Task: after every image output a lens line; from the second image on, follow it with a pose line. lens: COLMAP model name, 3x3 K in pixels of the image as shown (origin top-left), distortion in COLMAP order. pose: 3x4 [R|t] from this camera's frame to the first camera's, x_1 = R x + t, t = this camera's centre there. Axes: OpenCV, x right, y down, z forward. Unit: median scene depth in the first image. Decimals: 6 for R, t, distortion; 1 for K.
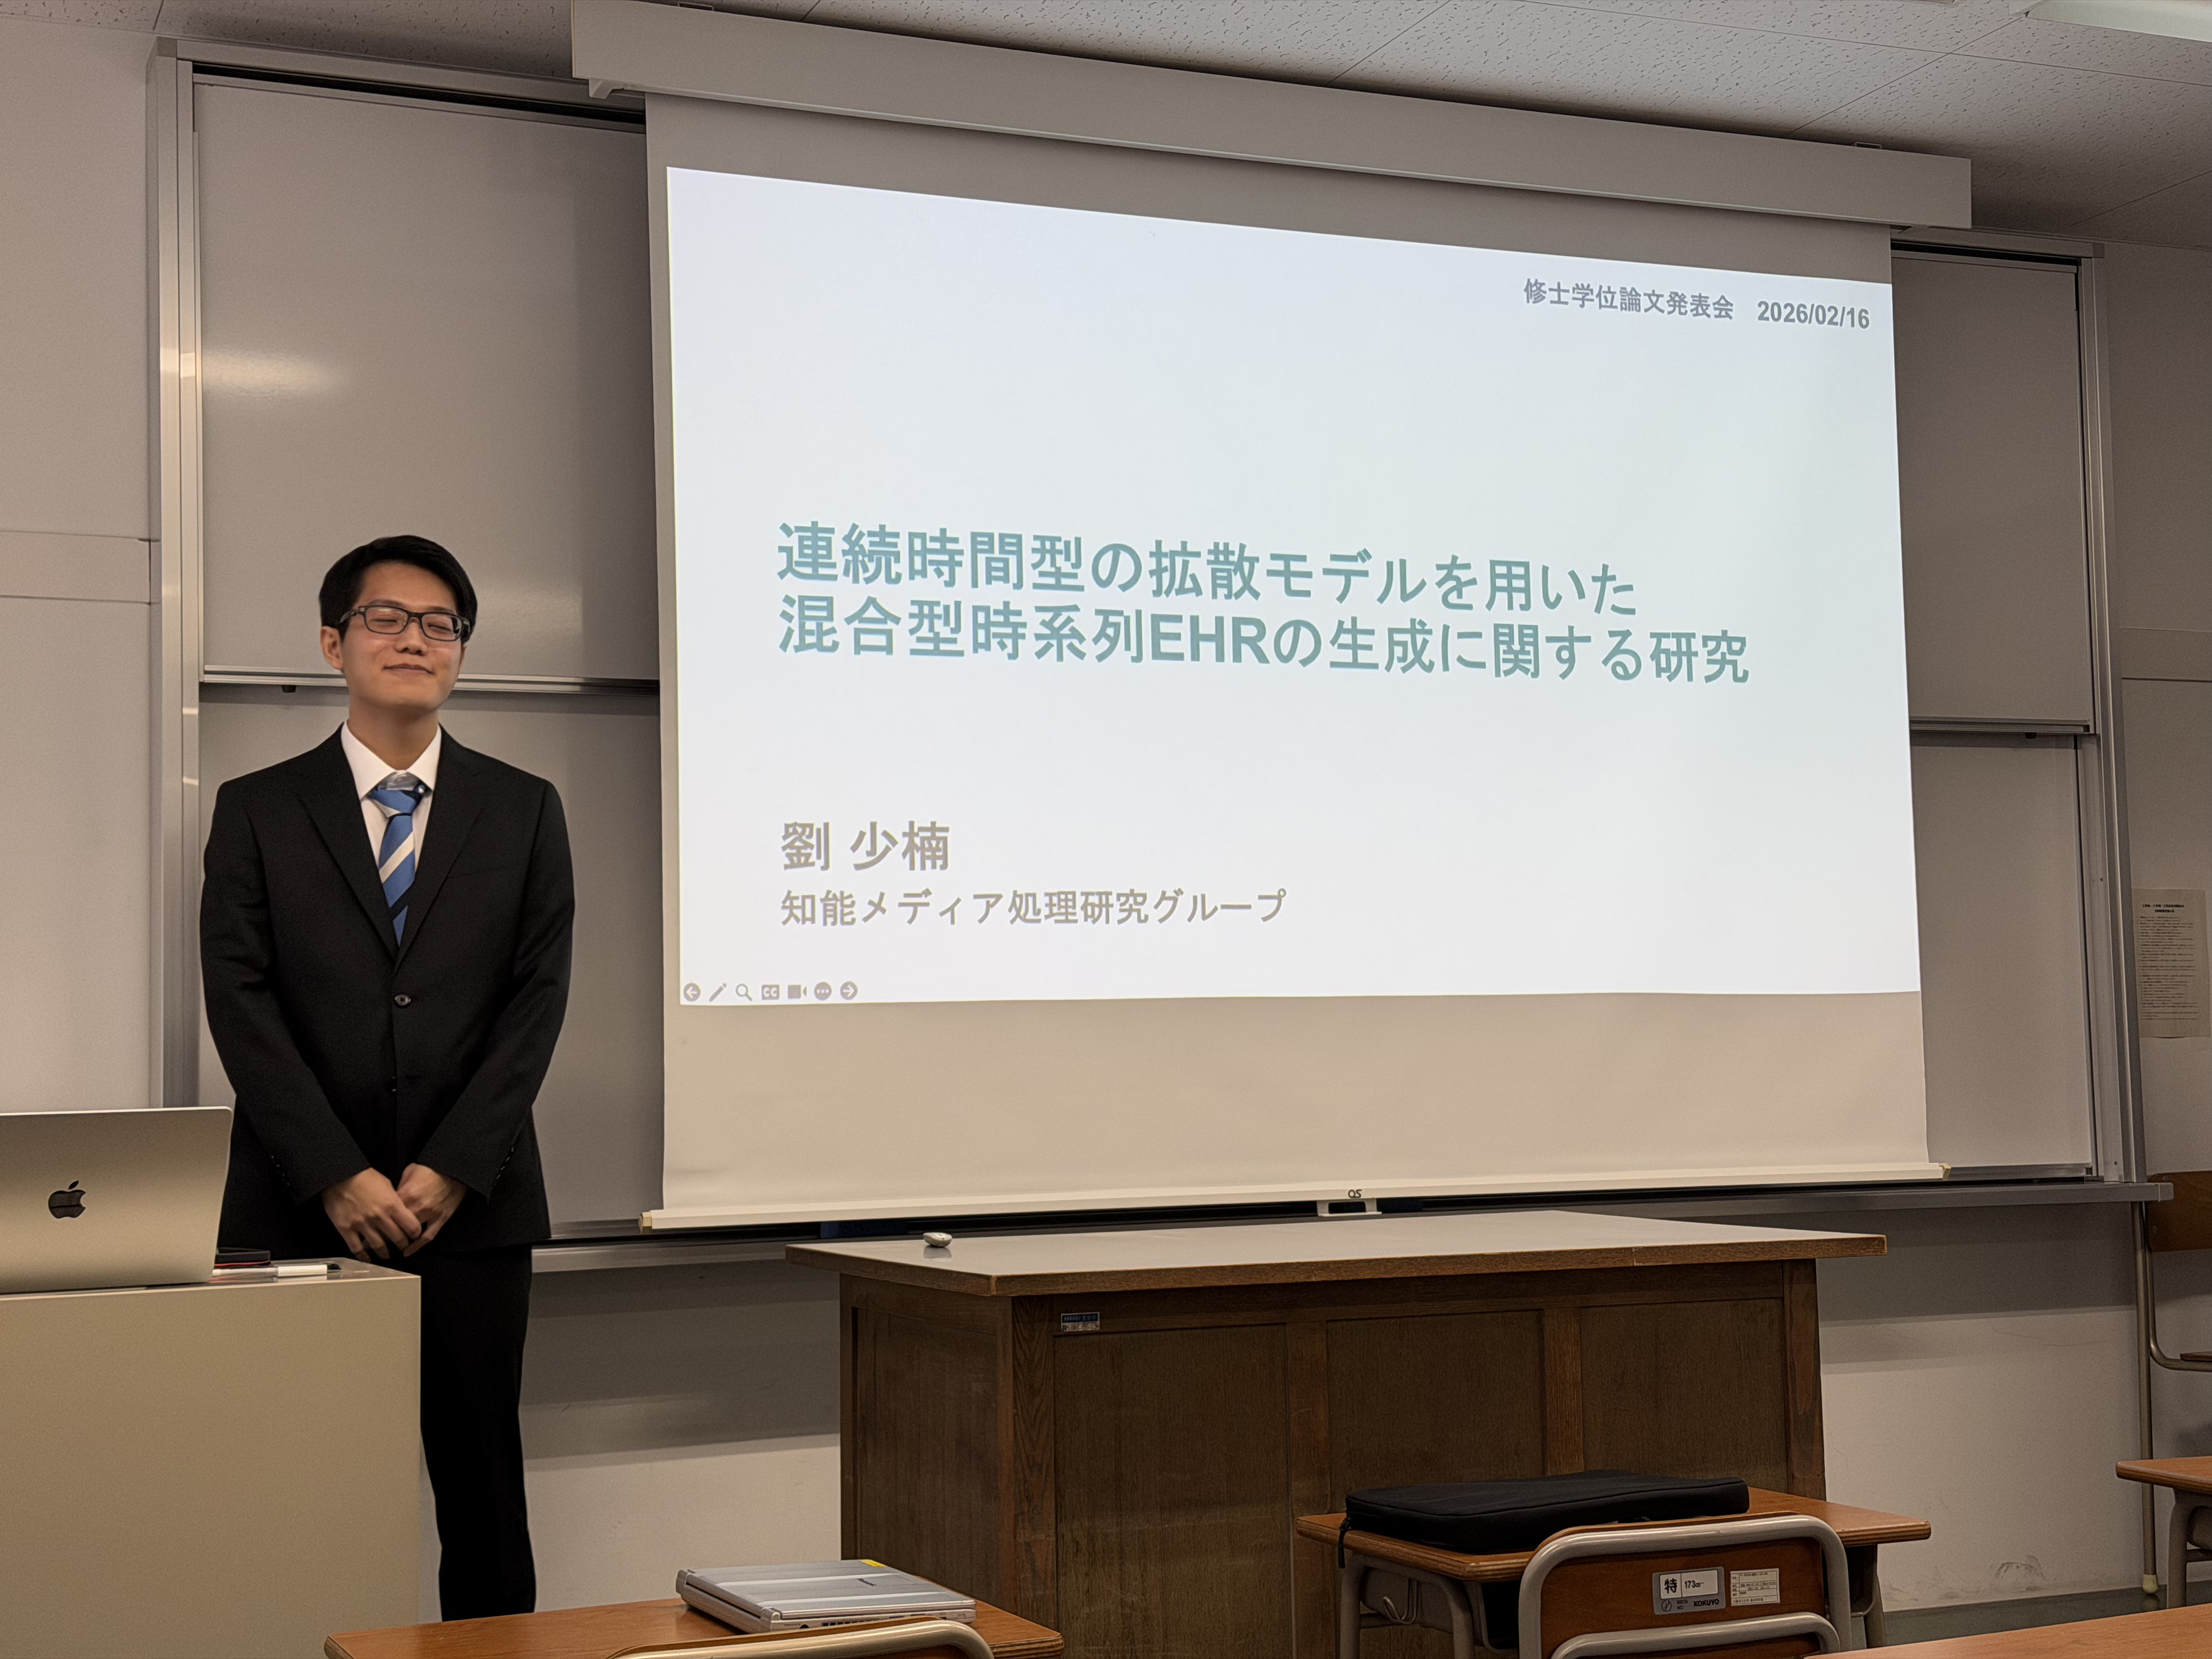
lens RADIAL K [[3095.8, 0, 1135.8], [0, 3095.8, 844.6], [0, 0, 1]] dist [0.200535, -0.396534]
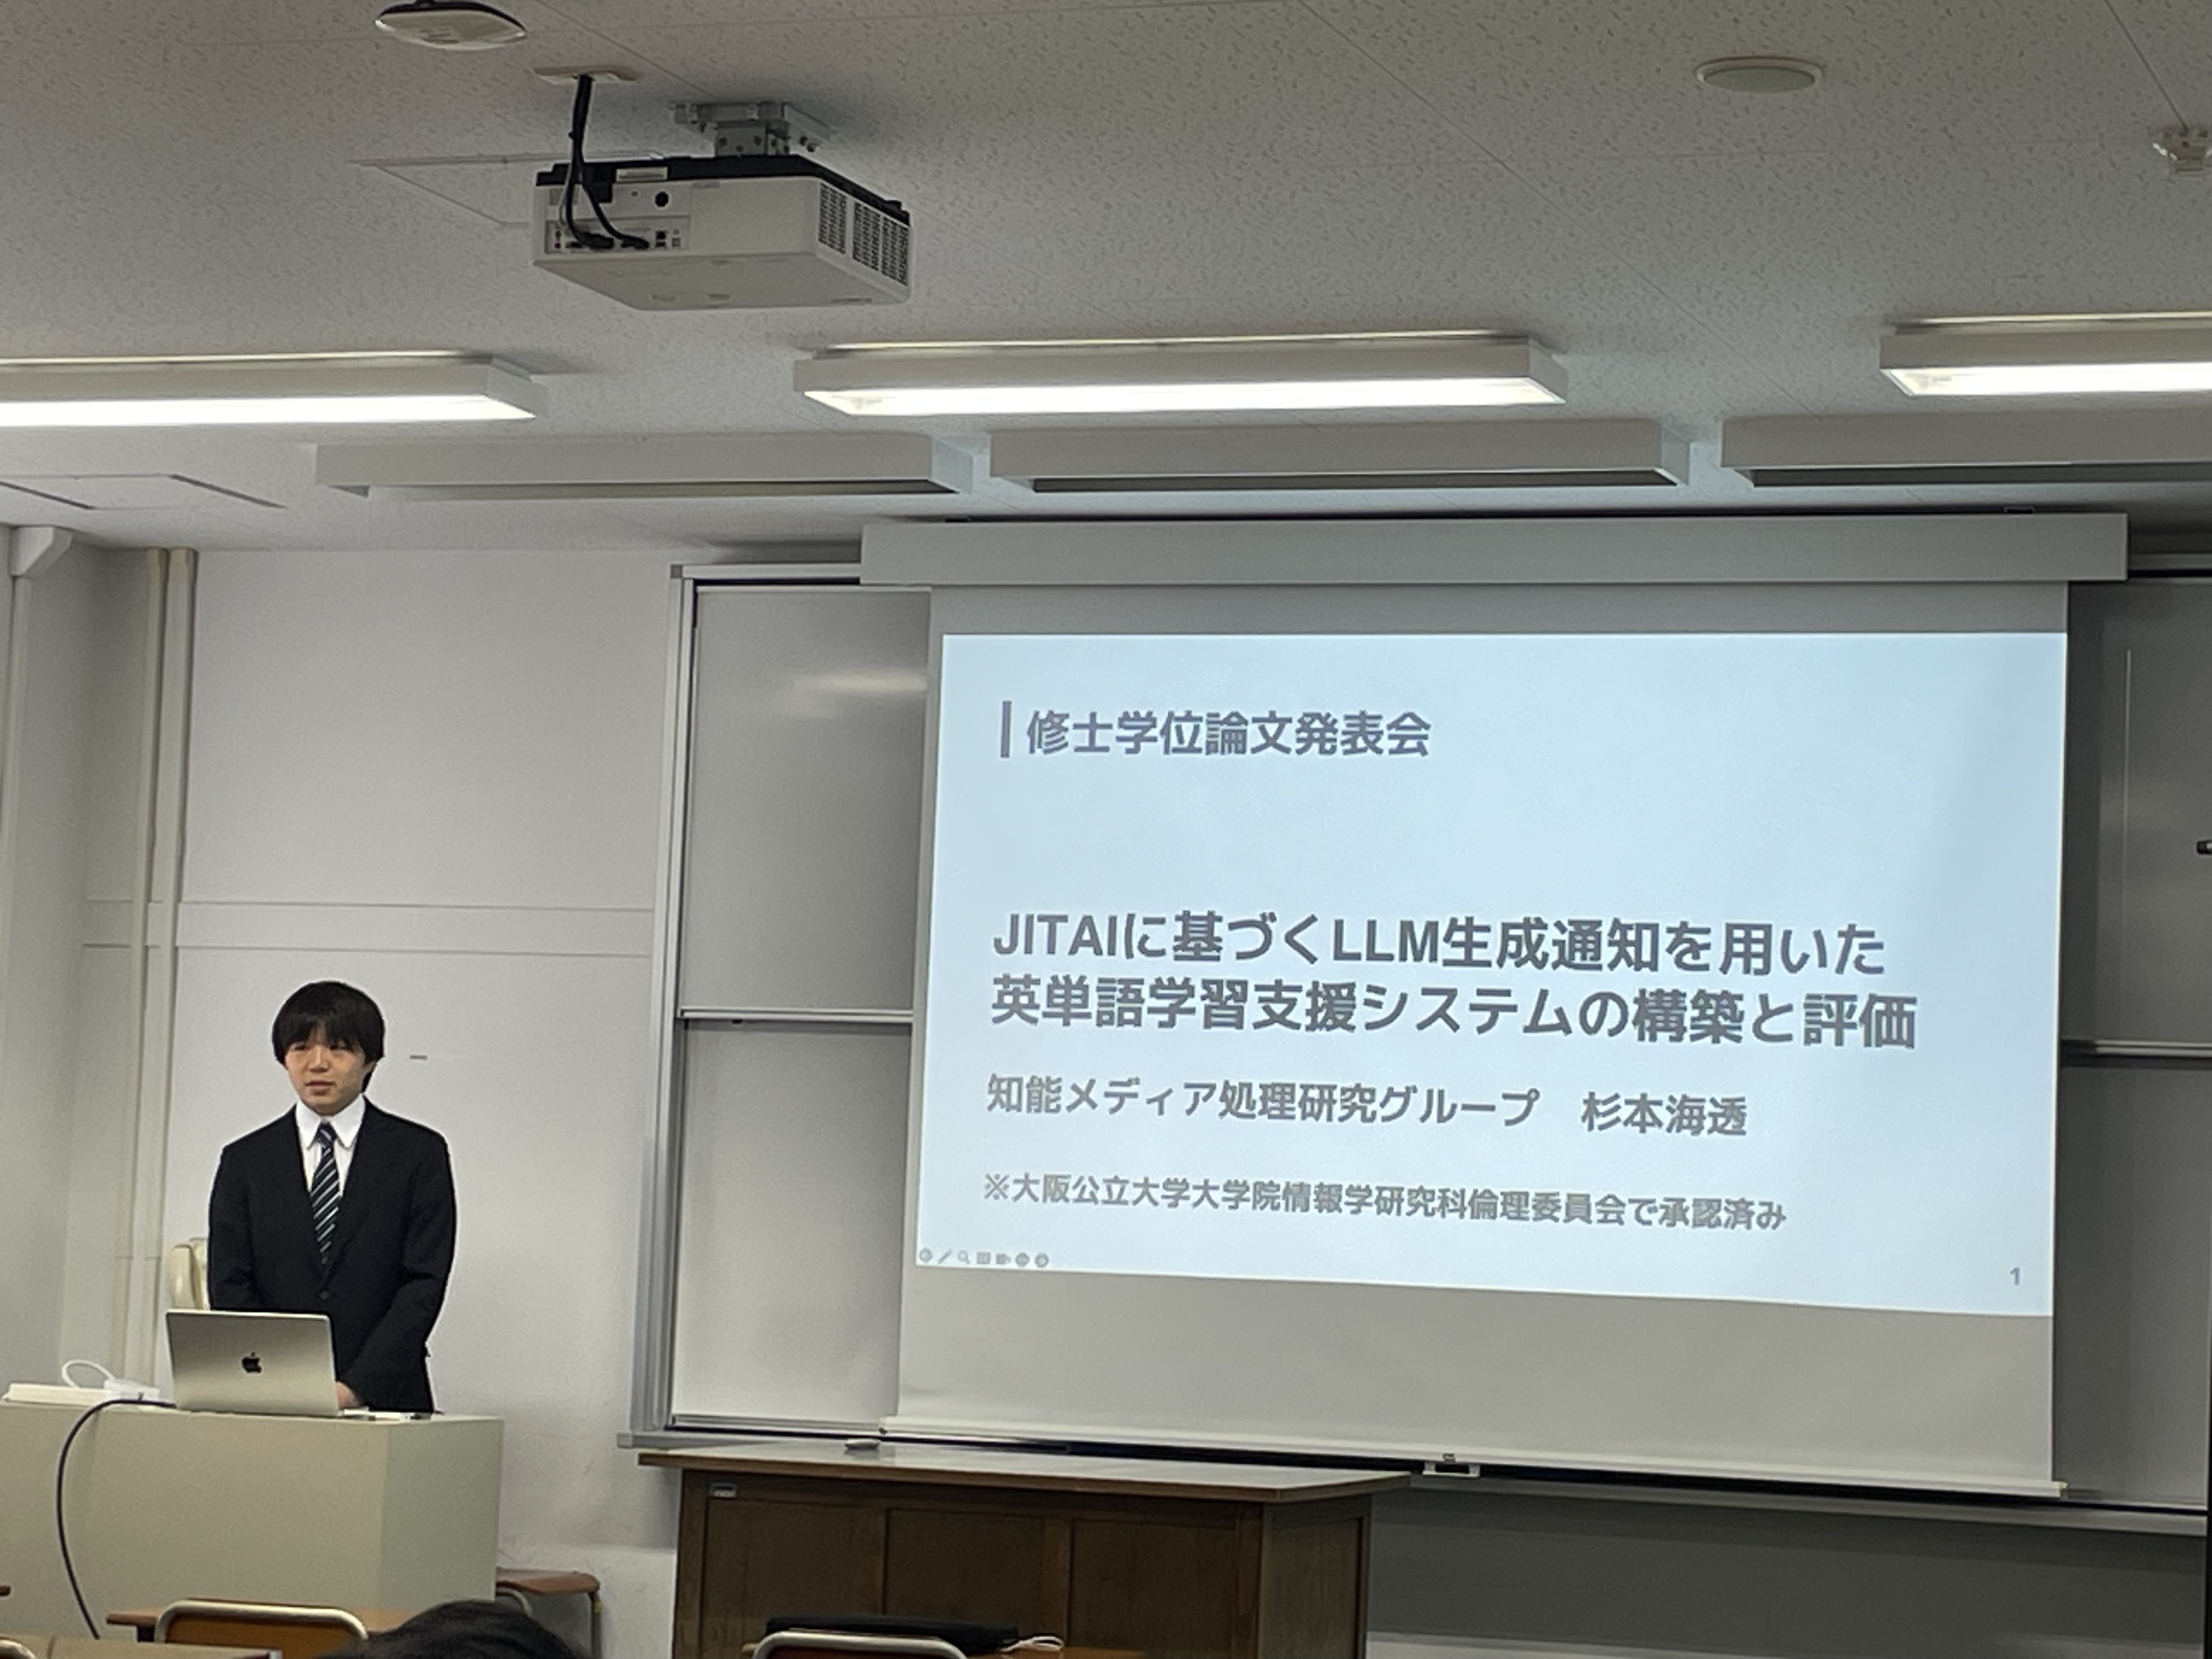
lens RADIAL K [[5249.8, 0, 1111.5], [0, 5249.8, 800.3], [0, 0, 1]] dist [0.201454, -0.890322]
pose [[0.732784, -0.004828, -0.680444, 1.549151], [-0.006353, 0.999883, -0.013935, -0.125034], [0.680432, 0.014534, 0.732667, -0.643926]]
